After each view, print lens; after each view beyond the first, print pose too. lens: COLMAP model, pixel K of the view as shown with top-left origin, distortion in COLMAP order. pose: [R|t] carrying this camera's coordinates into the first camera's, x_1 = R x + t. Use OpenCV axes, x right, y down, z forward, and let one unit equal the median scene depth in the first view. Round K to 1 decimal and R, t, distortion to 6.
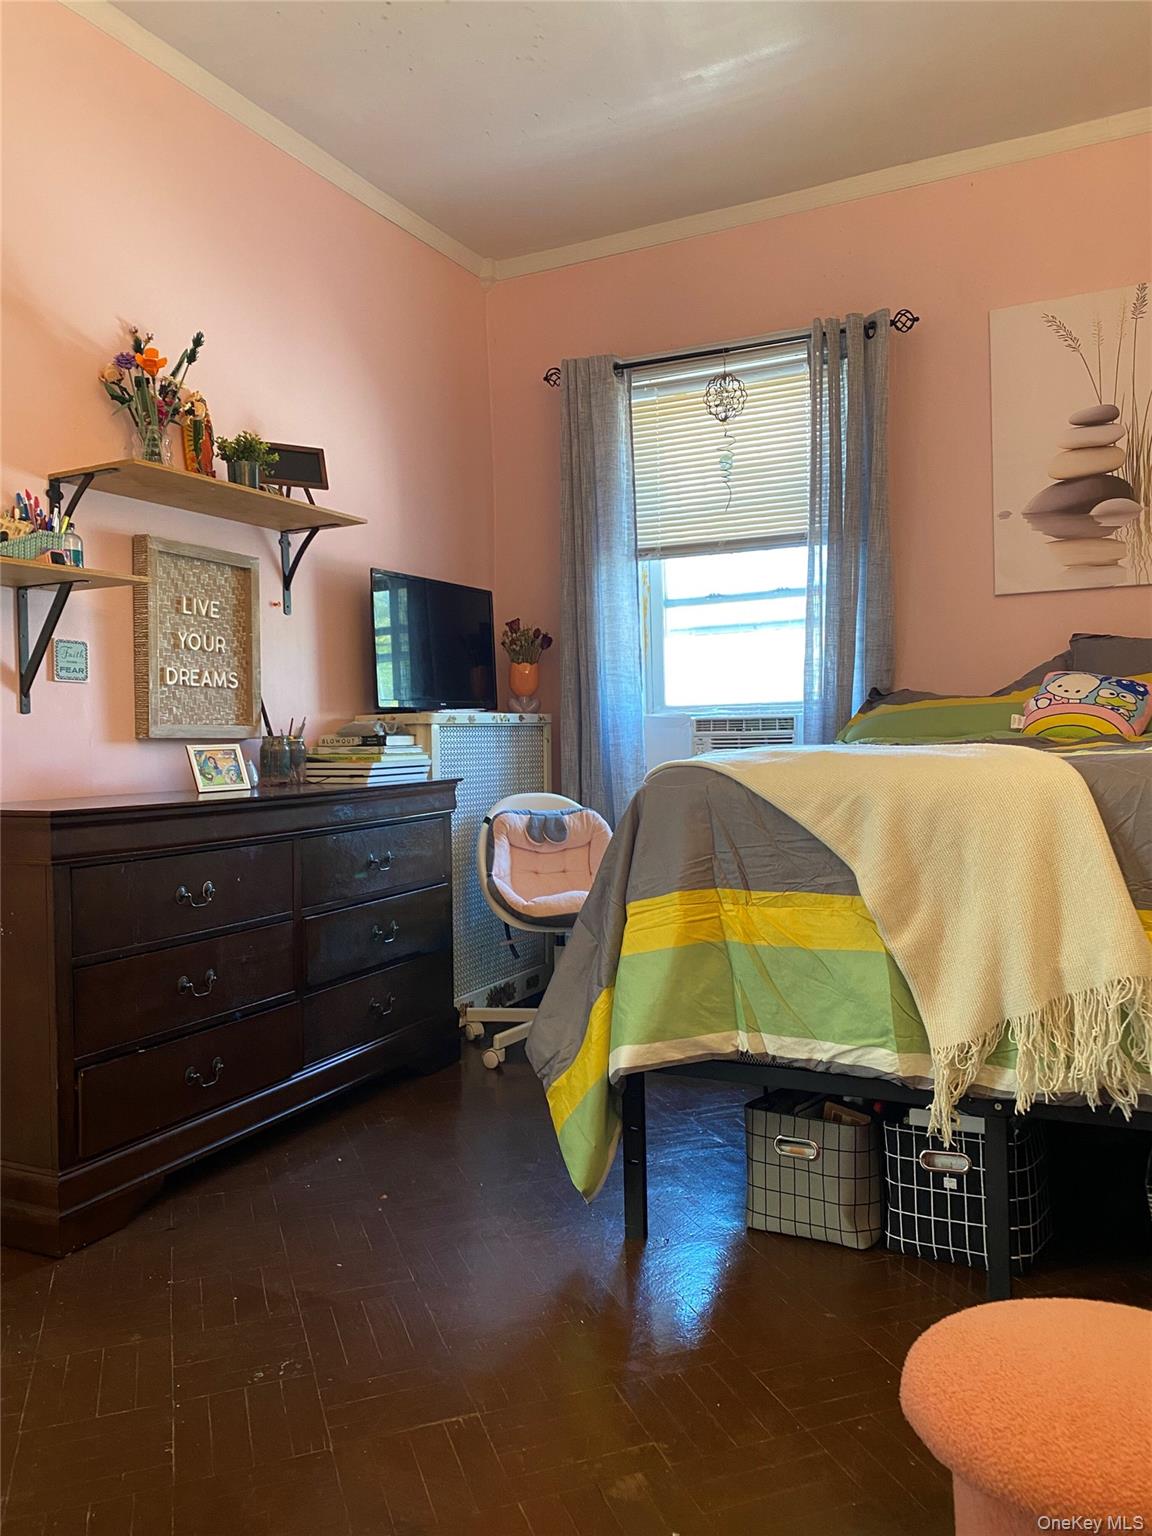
lens RADIAL K [[1184.2, 0, 581.9], [0, 1184.2, 747.4], [0, 0, 1]] dist [0.054746, -0.035962]
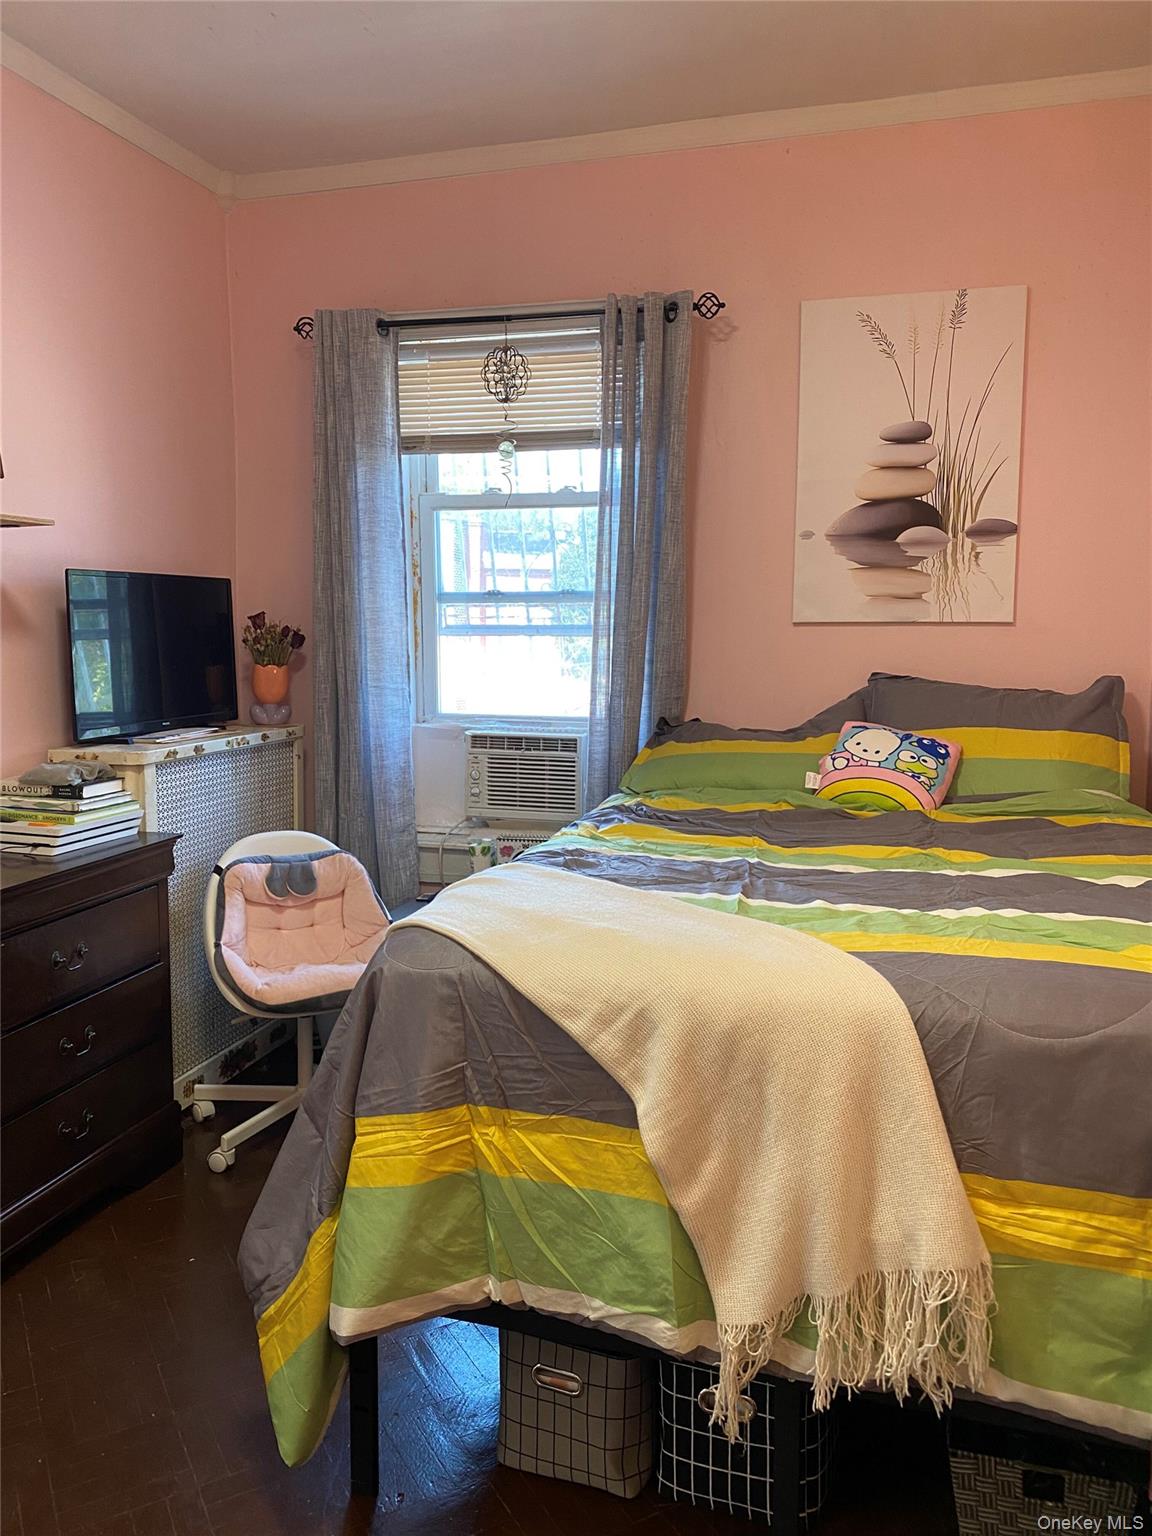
lens RADIAL K [[1184.2, 0, 581.9], [0, 1184.2, 747.4], [0, 0, 1]] dist [0.054746, -0.035962]
pose [[0.984462, 0.008190, 0.175405, 0.028065], [-0.024937, 0.995308, 0.093485, -0.119830], [-0.173816, -0.096406, 0.980048, 0.132939]]
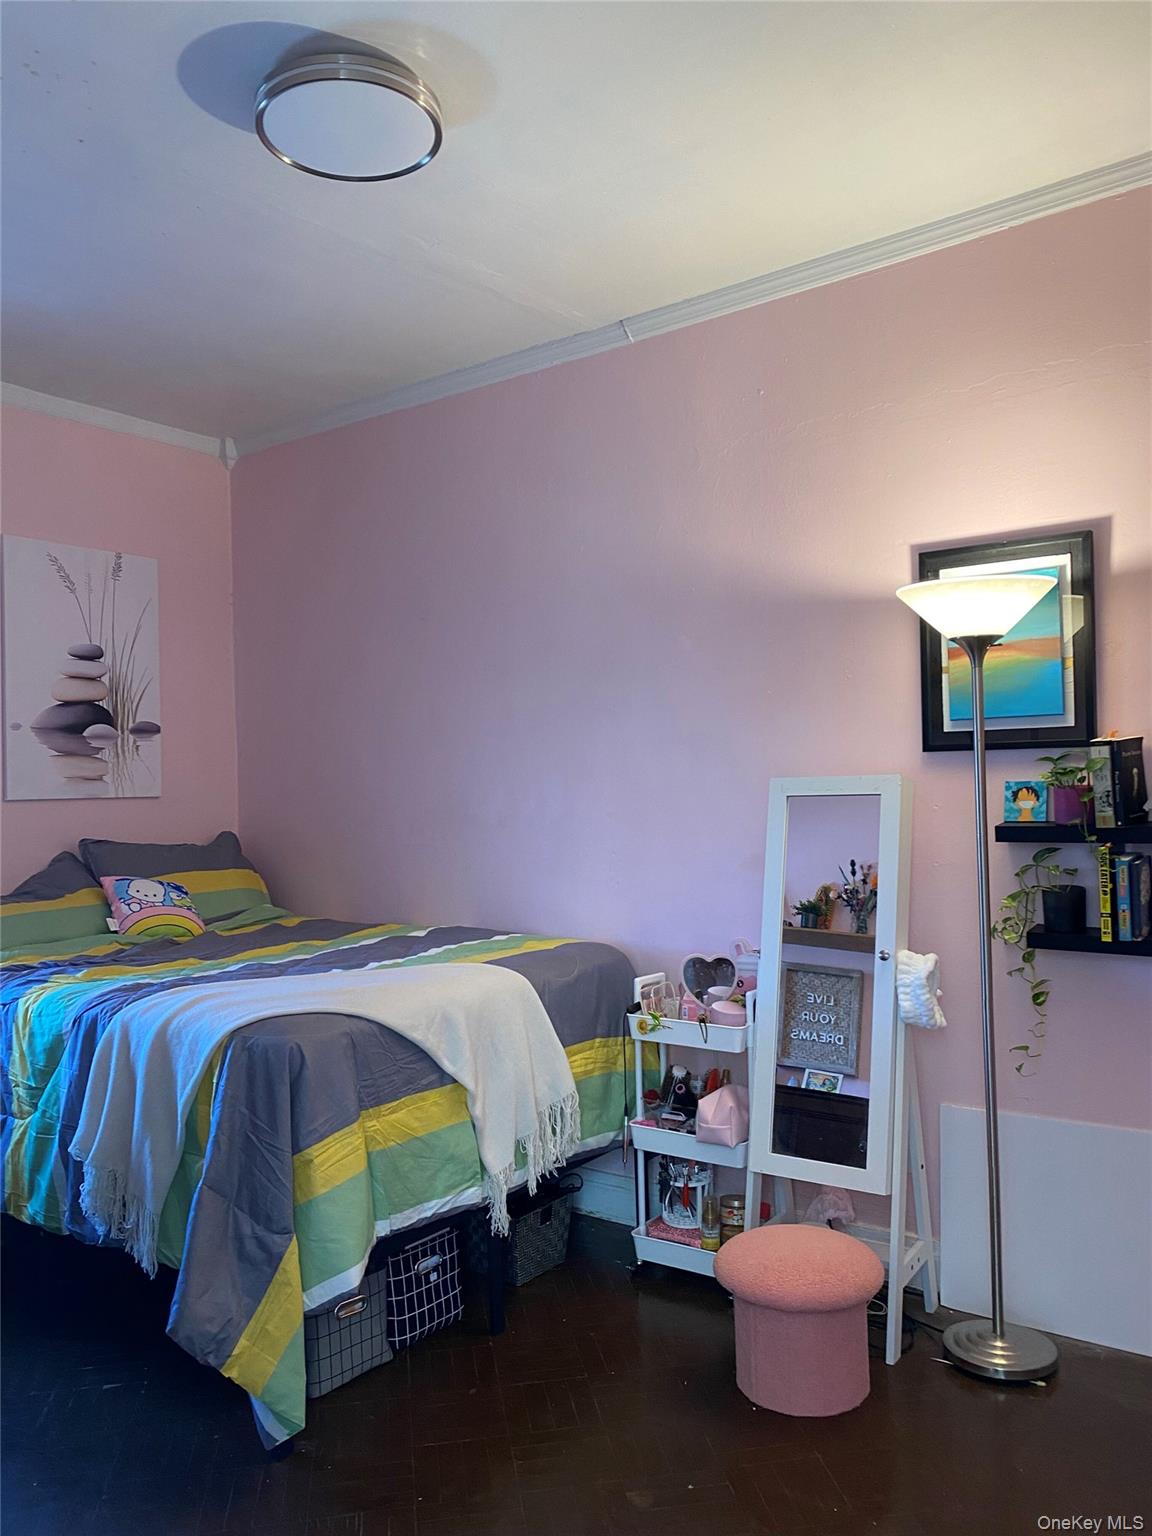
lens RADIAL K [[1161.3, 0, 596.2], [0, 1161.3, 776.6], [0, 0, 1]] dist [0.003790, -0.002613]
pose [[0.161793, 0.027877, 0.986431, -0.620719], [0.028128, 0.999065, -0.032847, -0.106530], [-0.986424, 0.033061, 0.160858, 0.339537]]
